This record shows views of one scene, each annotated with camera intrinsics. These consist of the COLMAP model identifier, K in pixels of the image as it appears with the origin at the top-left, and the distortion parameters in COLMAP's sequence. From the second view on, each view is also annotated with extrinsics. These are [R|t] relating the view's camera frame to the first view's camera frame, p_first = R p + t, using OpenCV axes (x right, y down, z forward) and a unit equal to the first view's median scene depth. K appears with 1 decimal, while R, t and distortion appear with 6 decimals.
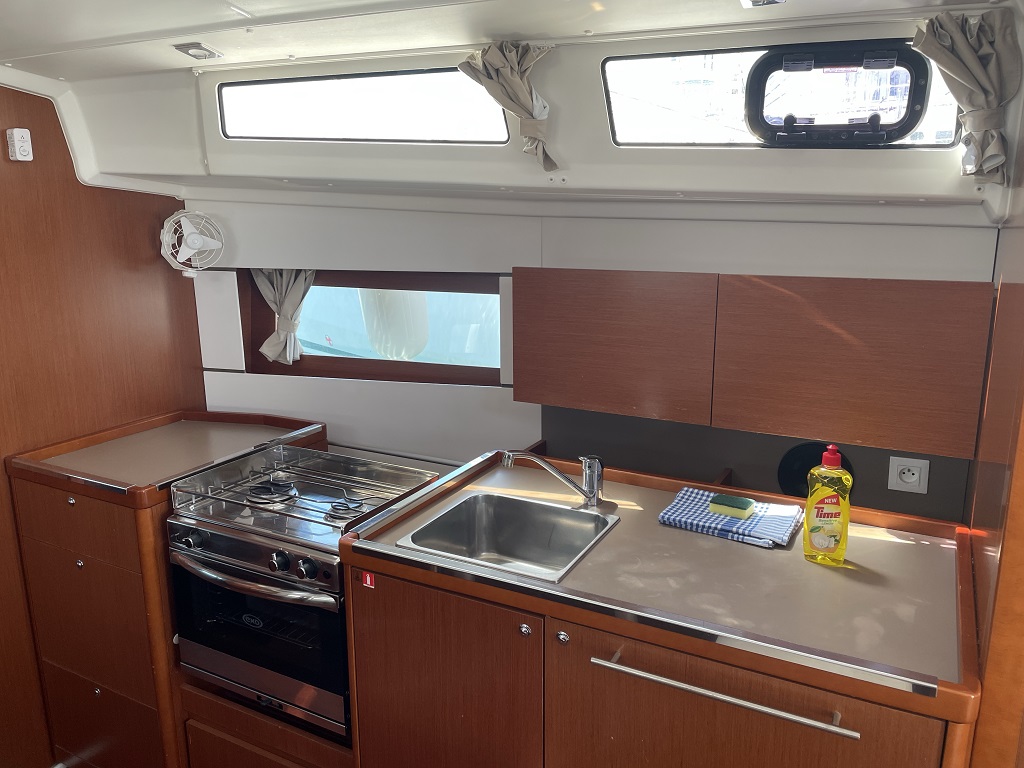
lens RADIAL K [[772.4, 0, 512.0], [0, 772.4, 384.0], [0, 0, 1]] dist [0.100333, -0.140793]
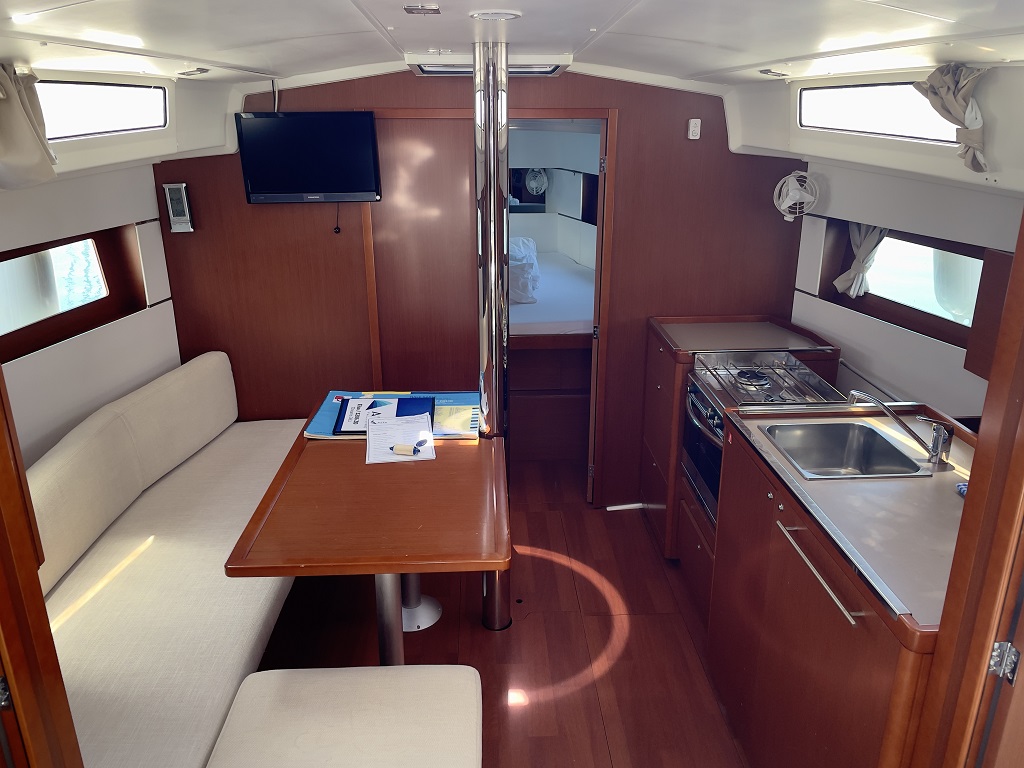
lens RADIAL K [[772.4, 0, 512.0], [0, 772.4, 384.0], [0, 0, 1]] dist [0.100333, -0.140793]
pose [[0.507946, 0.292575, -0.810179, 0.641971], [-0.192936, 0.955297, 0.224018, -0.090725], [0.839503, 0.042524, 0.541688, -0.167292]]
